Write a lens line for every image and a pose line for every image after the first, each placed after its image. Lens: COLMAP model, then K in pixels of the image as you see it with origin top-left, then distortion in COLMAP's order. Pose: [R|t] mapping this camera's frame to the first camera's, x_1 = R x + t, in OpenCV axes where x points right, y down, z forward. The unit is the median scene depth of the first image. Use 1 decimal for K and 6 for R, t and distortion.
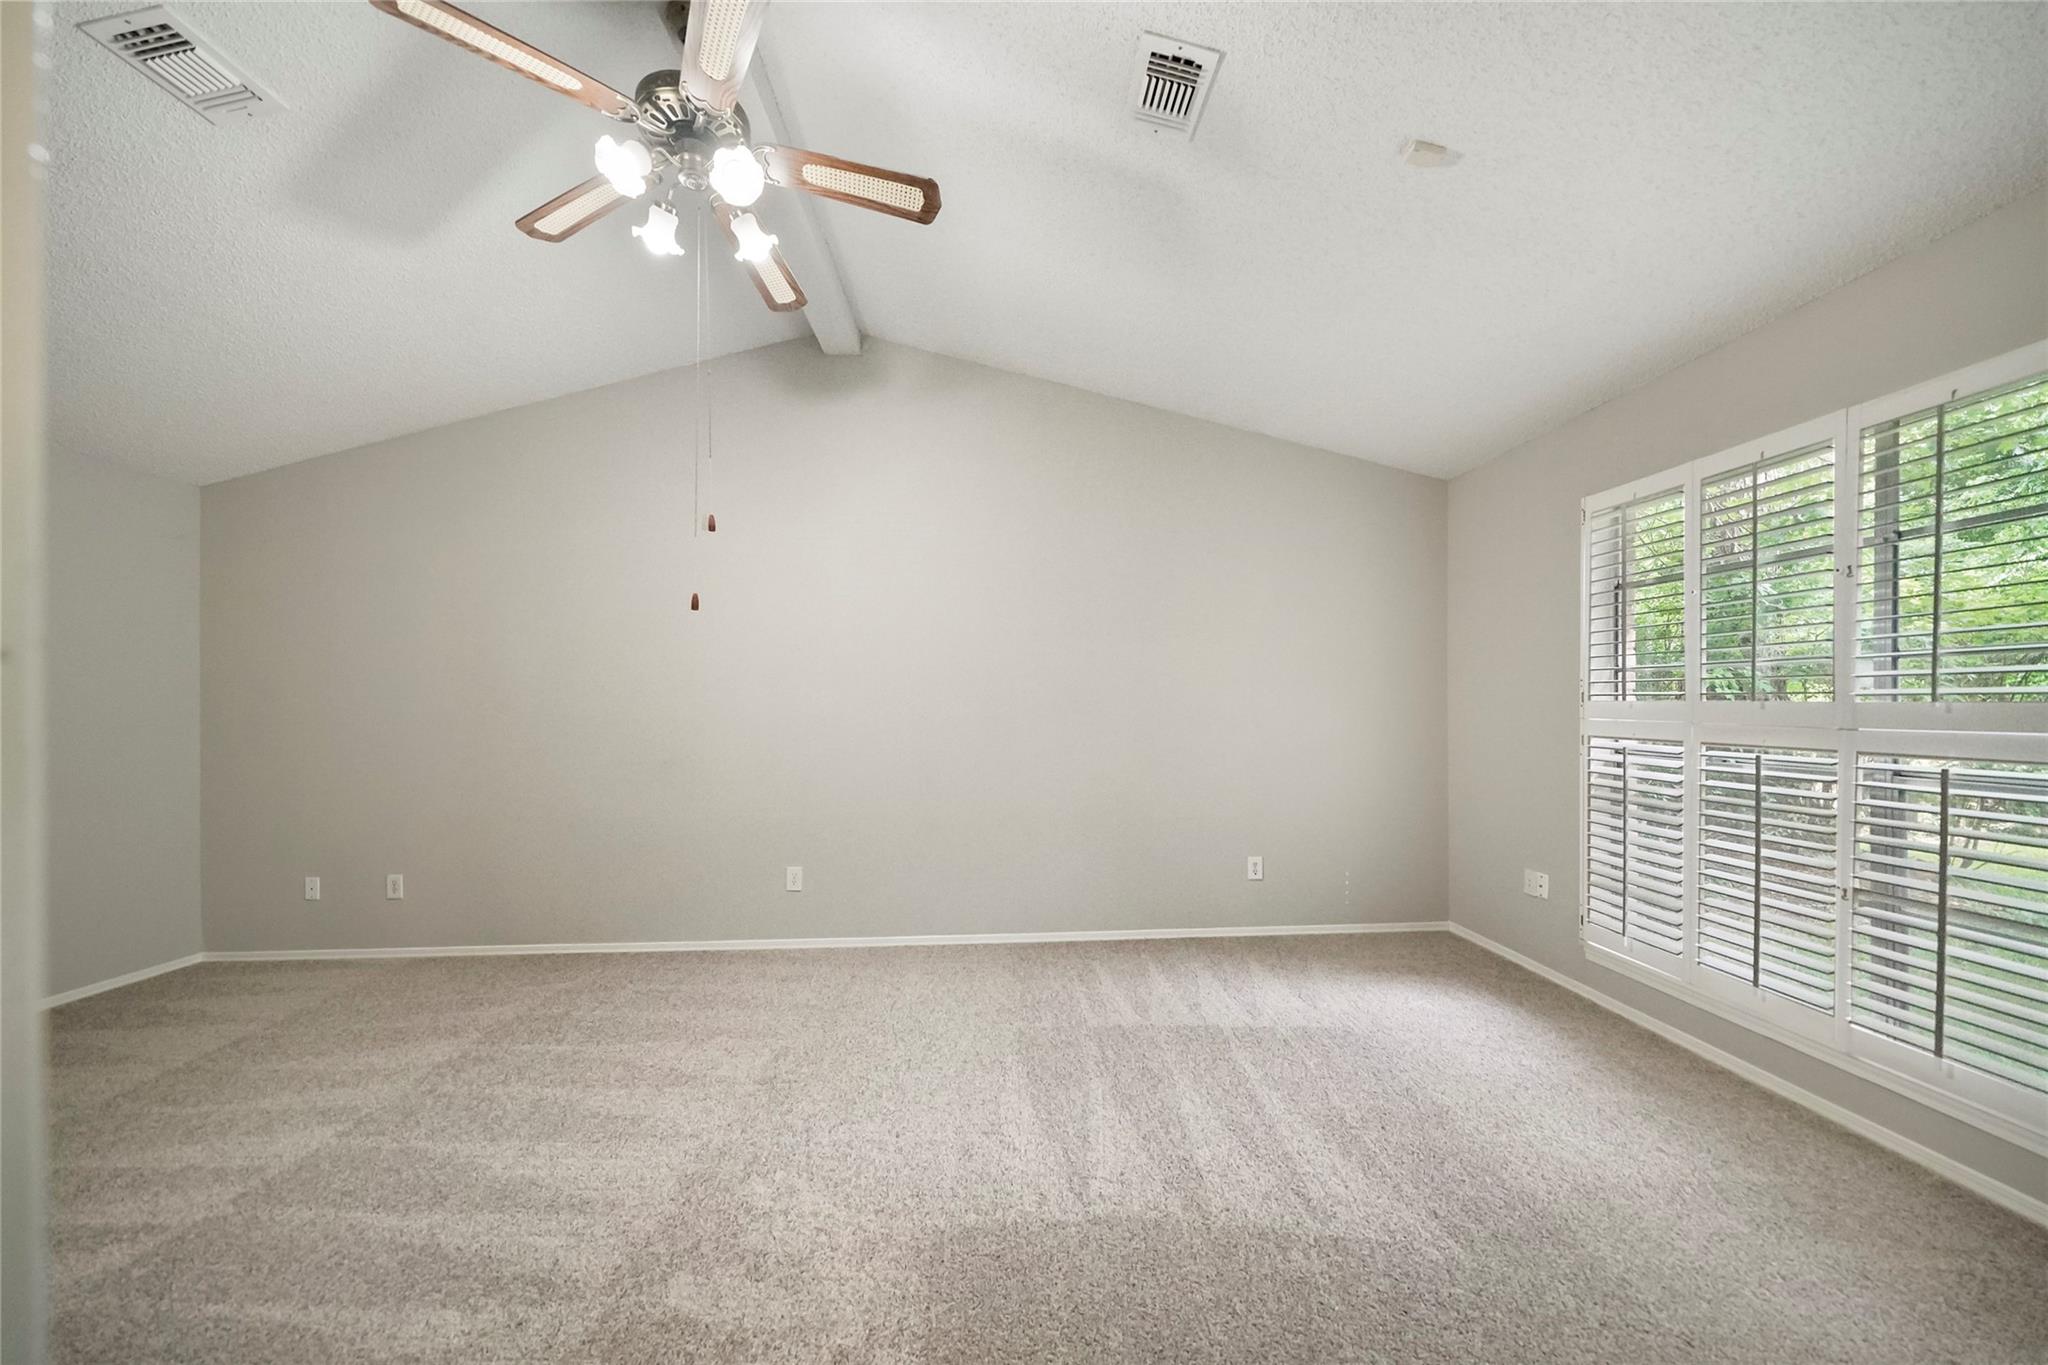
lens RADIAL K [[709.1, 0, 1023.0], [0, 709.1, 697.7], [0, 0, 1]] dist [-0.005825, -0.000479]
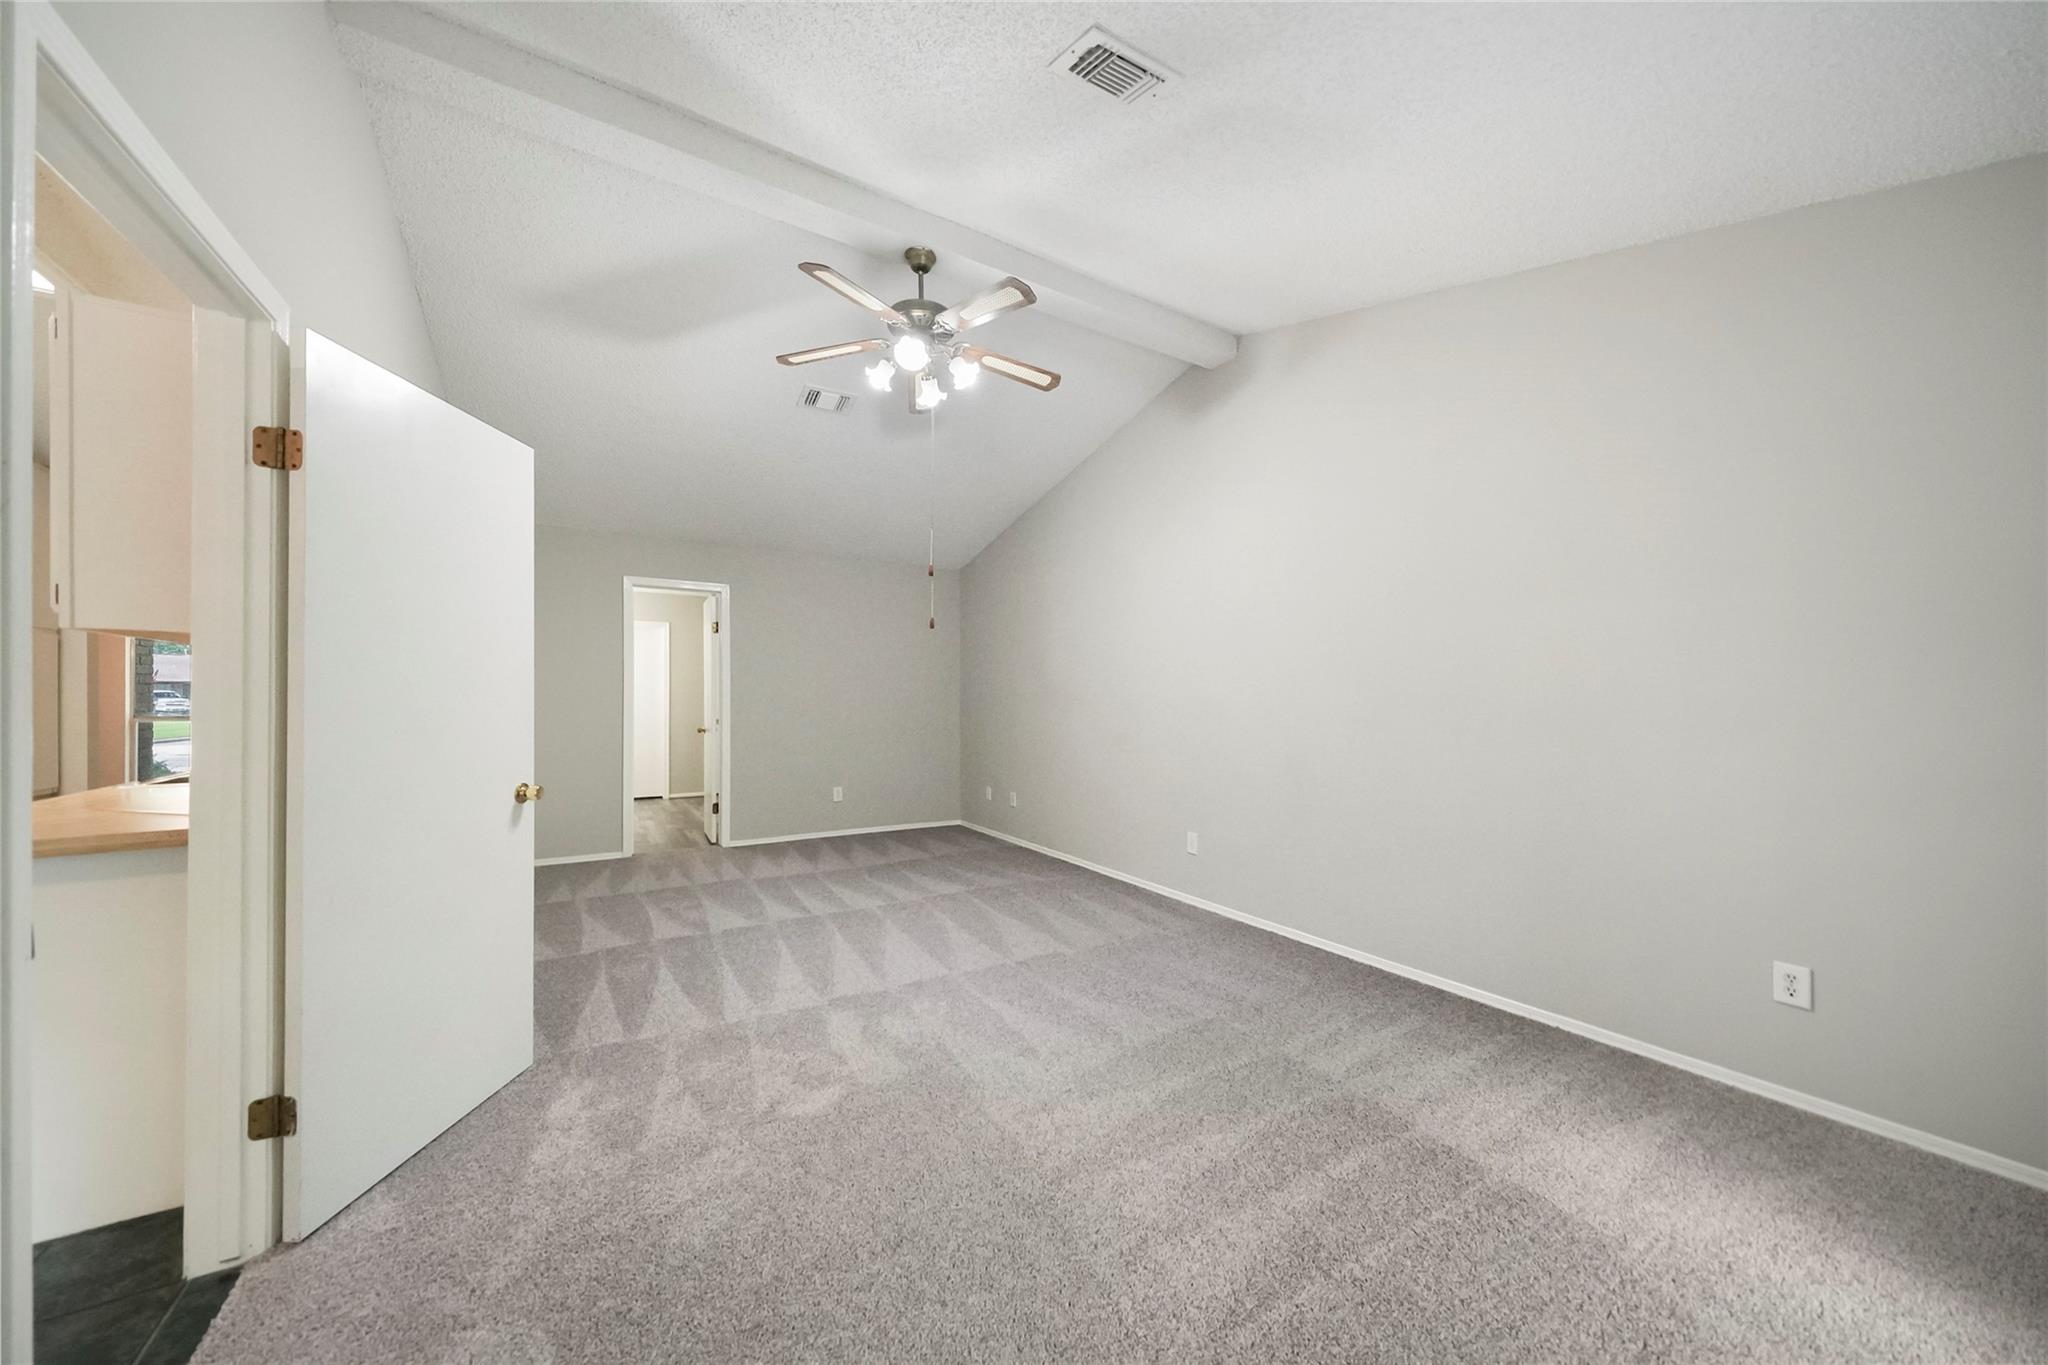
lens RADIAL K [[709.1, 0, 1029.2], [0, 709.1, 683.5], [0, 0, 1]] dist [-0.005825, -0.000479]
pose [[0.502454, -0.000483, -0.864604, 0.669753], [0.002141, 0.999997, 0.000685, -0.000466], [0.864601, -0.002196, 0.502454, 0.263217]]
